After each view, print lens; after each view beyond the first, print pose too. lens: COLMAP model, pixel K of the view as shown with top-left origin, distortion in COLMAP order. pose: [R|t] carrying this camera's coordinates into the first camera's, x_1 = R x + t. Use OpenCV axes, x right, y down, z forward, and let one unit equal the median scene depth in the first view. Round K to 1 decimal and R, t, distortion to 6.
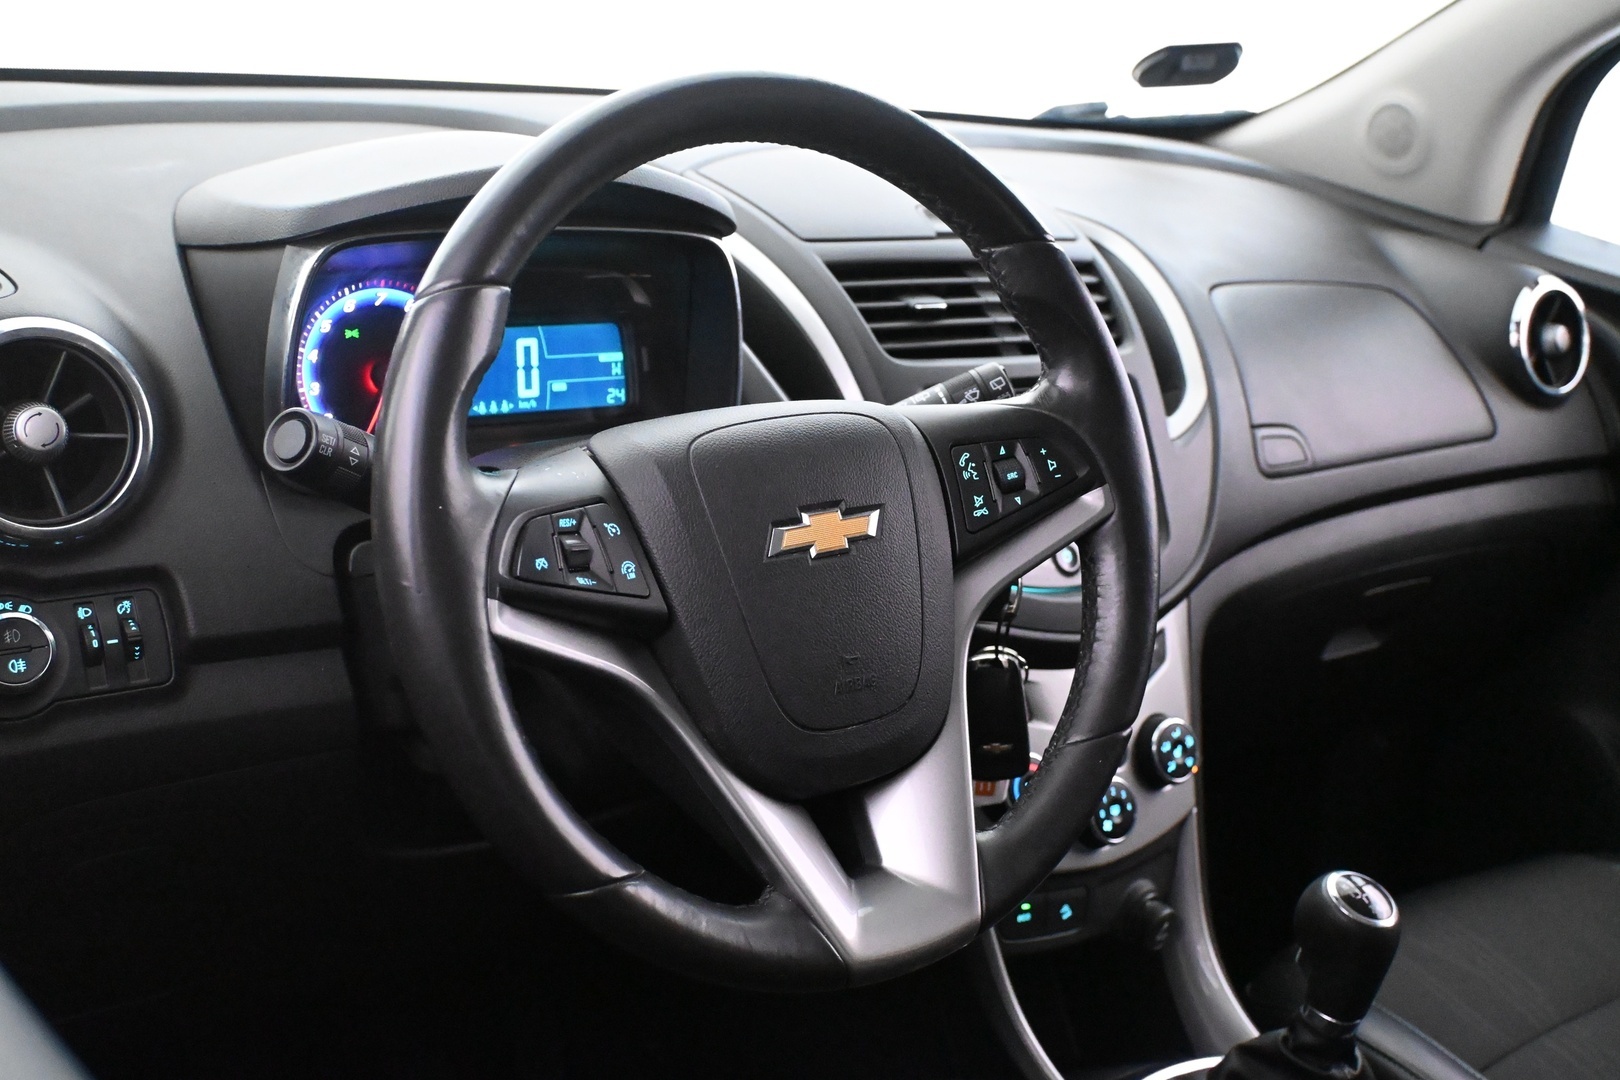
lens RADIAL K [[1843.0, 0, 808.6], [0, 1843.0, 534.5], [0, 0, 1]] dist [-0.002613, 0.000000]
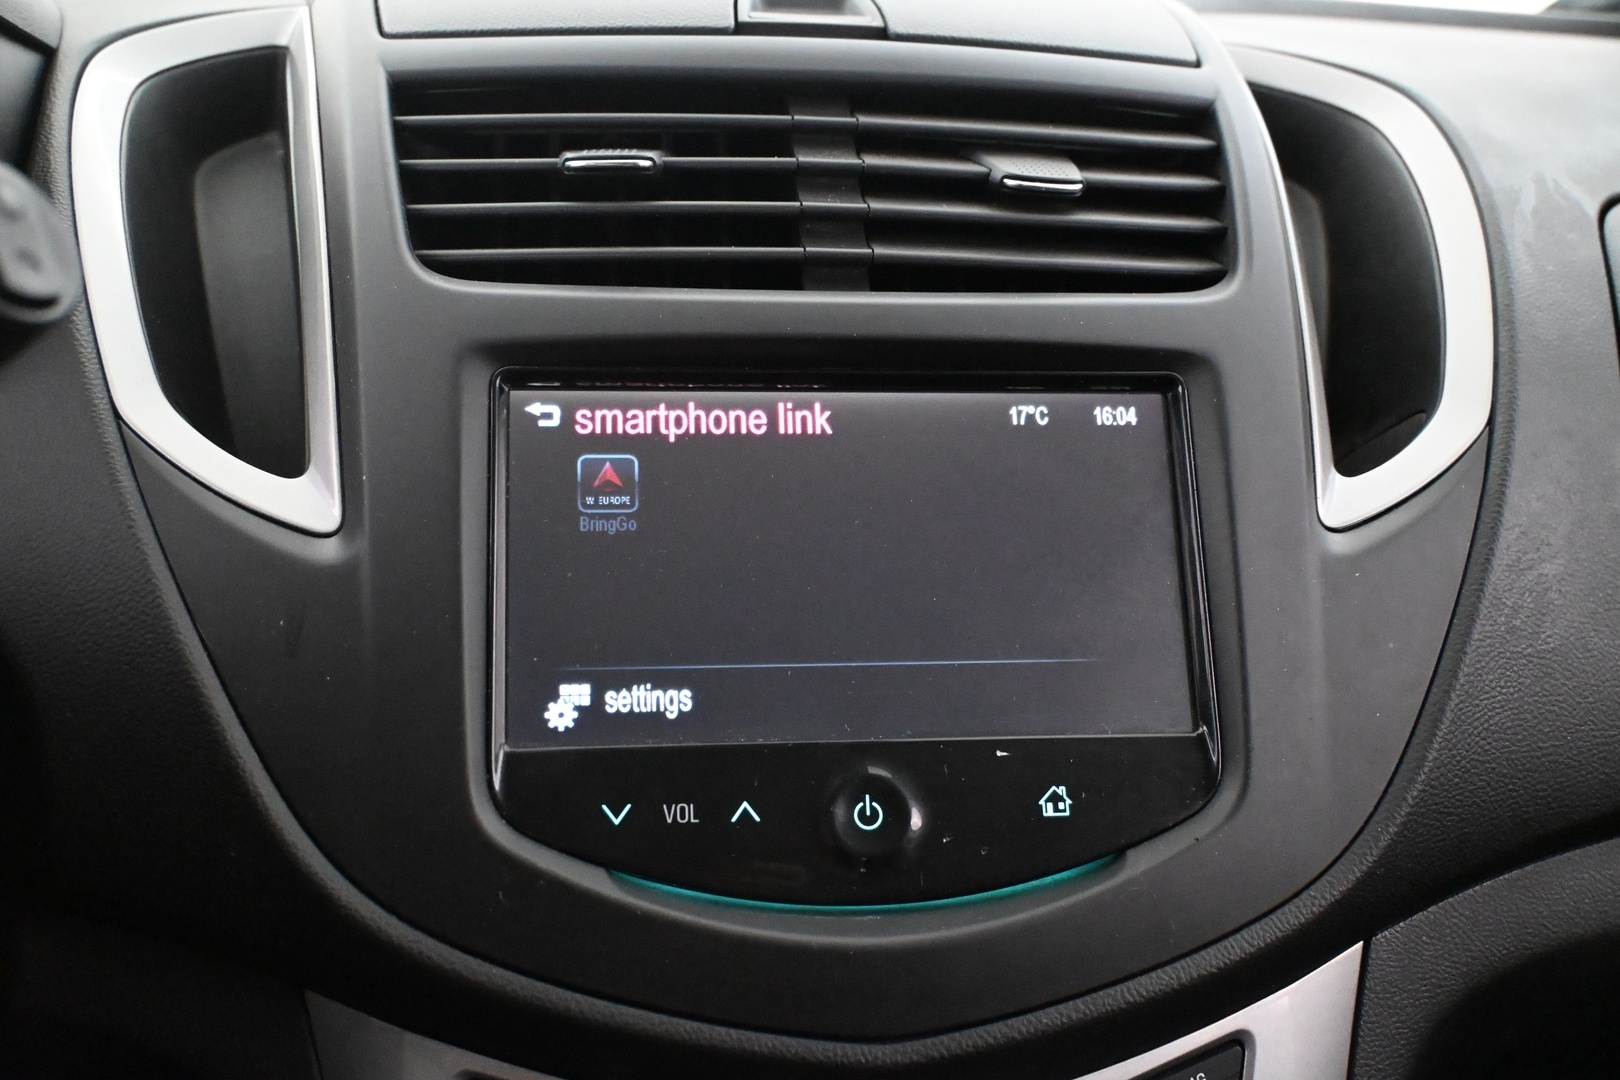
lens RADIAL K [[1607.3, 0, 811.0], [0, 1607.3, 530.6], [0, 0, 1]] dist [-0.010029, 0.000000]
pose [[0.875617, 0.053685, -0.480013, 0.313744], [-0.086186, 0.995221, -0.045909, -0.032778], [0.475254, 0.081569, 0.876059, 0.786844]]
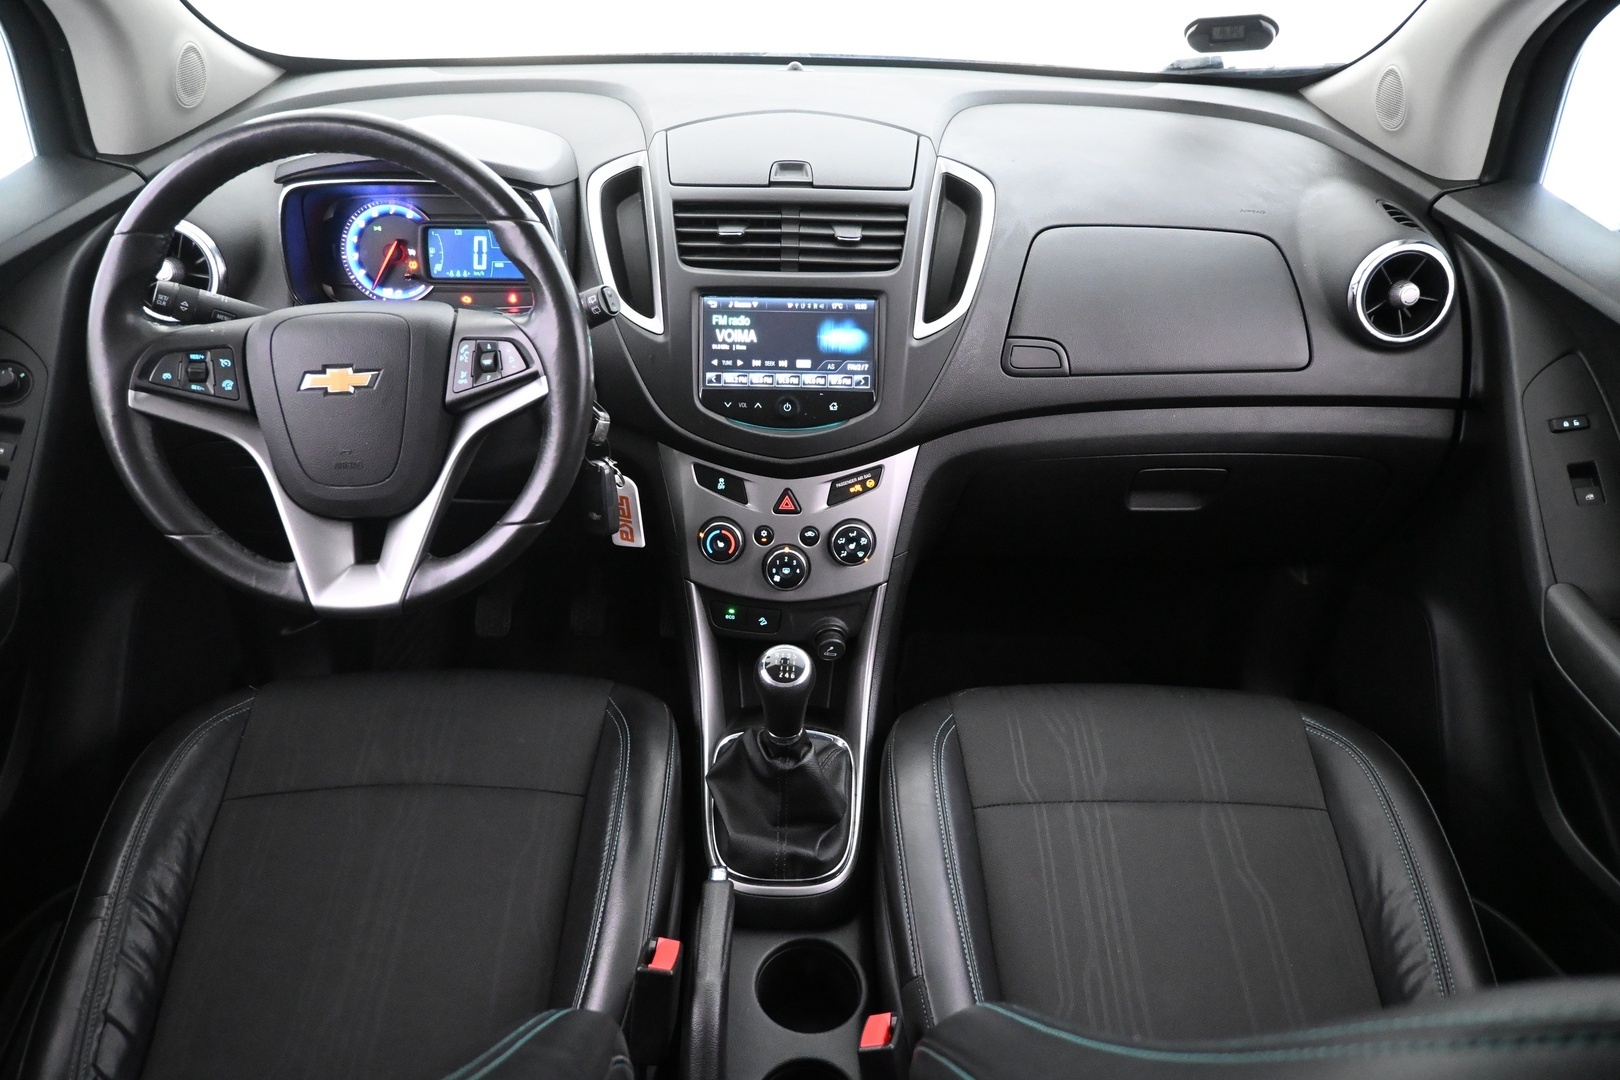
lens RADIAL K [[1086.5, 0, 804.1], [0, 1086.5, 537.8], [0, 0, 1]] dist [-0.005066, 0.010681]
pose [[0.803304, 0.248947, -0.541044, 0.750894], [-0.114930, 0.956169, 0.269316, -0.146573], [0.584375, -0.154160, 0.796706, 0.290348]]
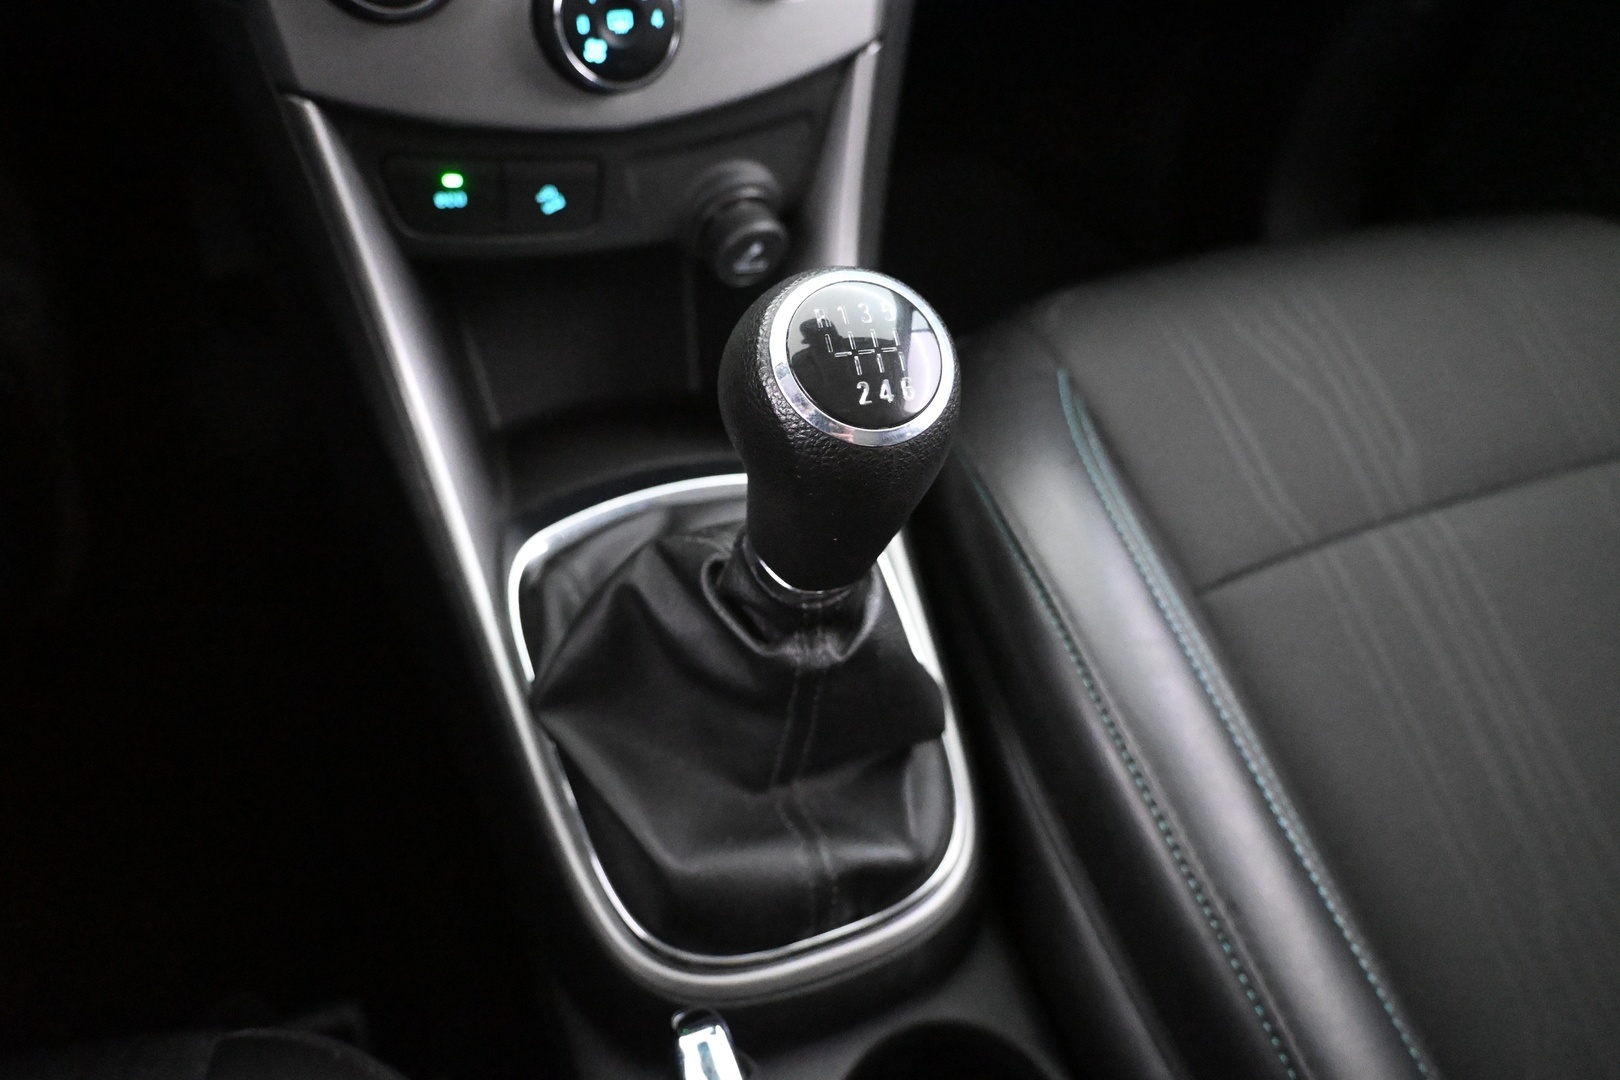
lens RADIAL K [[1176.1, 0, 806.2], [0, 1176.1, 543.8], [0, 0, 1]] dist [-0.007254, 0.001803]
pose [[0.963237, 0.226699, -0.144158, 0.323693], [-0.107502, 0.817016, 0.566505, 0.087265], [0.246205, -0.530181, 0.811351, 0.746655]]
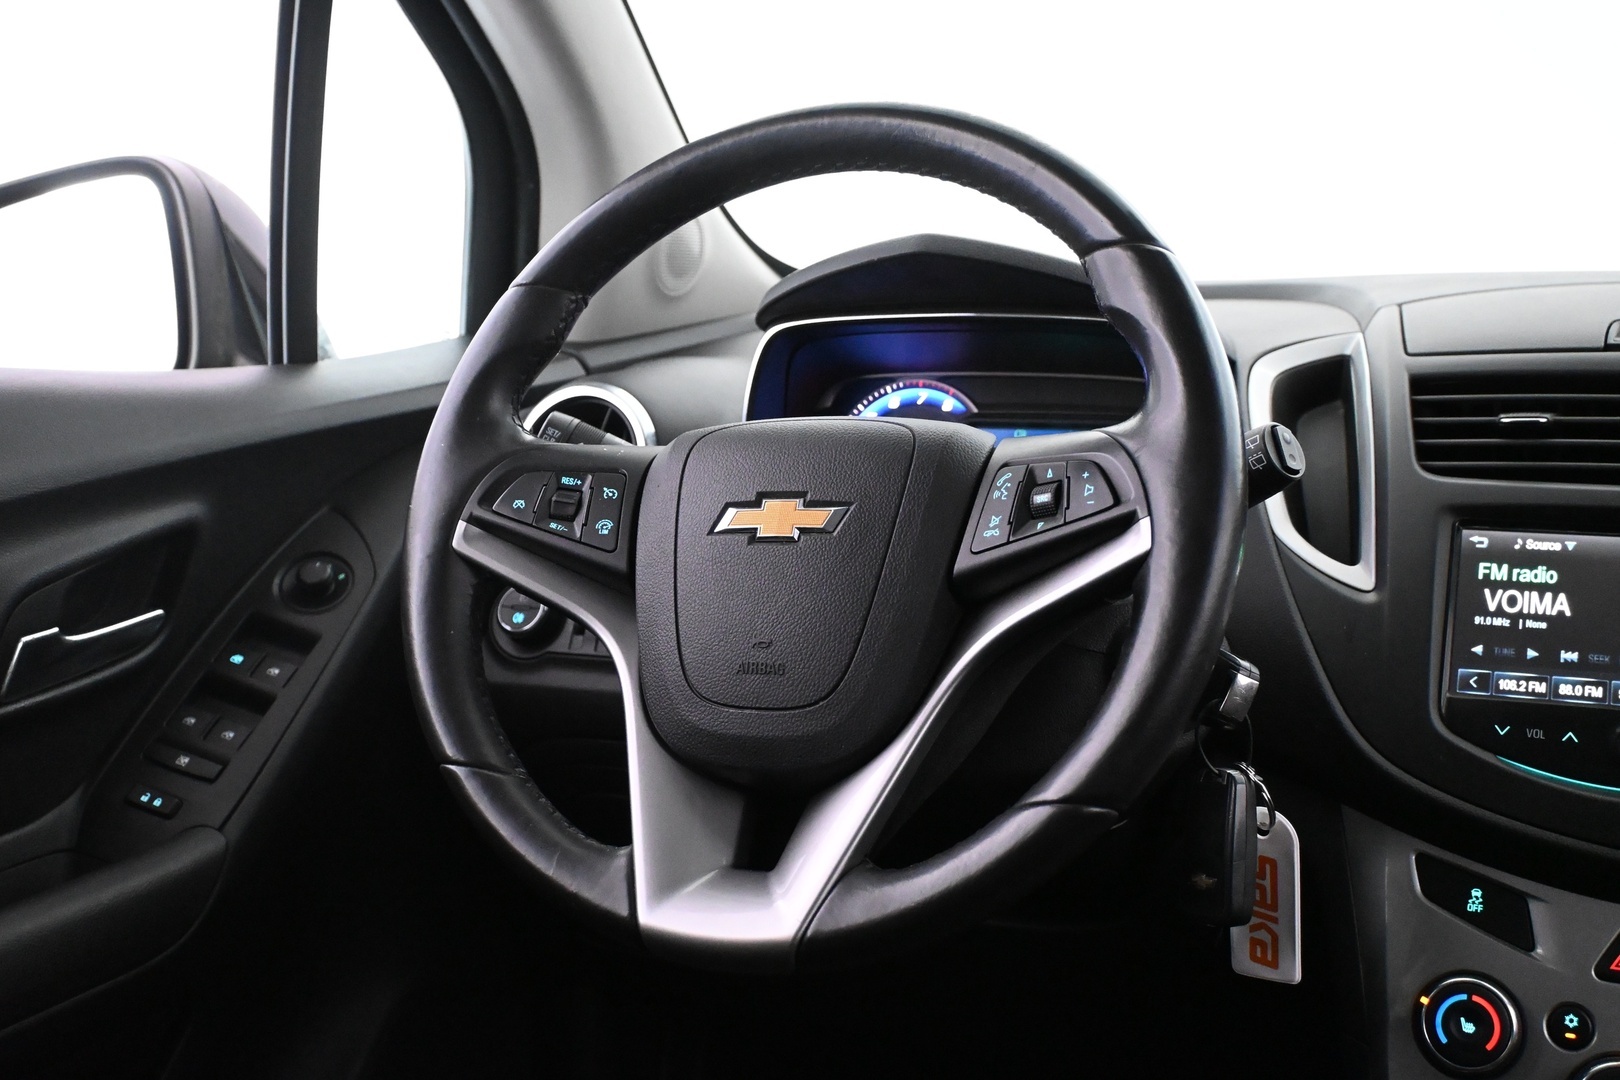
lens RADIAL K [[1711.8, 0, 817.0], [0, 1711.8, 540.6], [0, 0, 1]] dist [-0.005946, 0.000000]
pose [[0.495601, 0.014913, -0.868422, 0.628541], [-0.207788, 0.972854, -0.101877, 0.076503], [0.843329, 0.230938, 0.485246, 0.422342]]
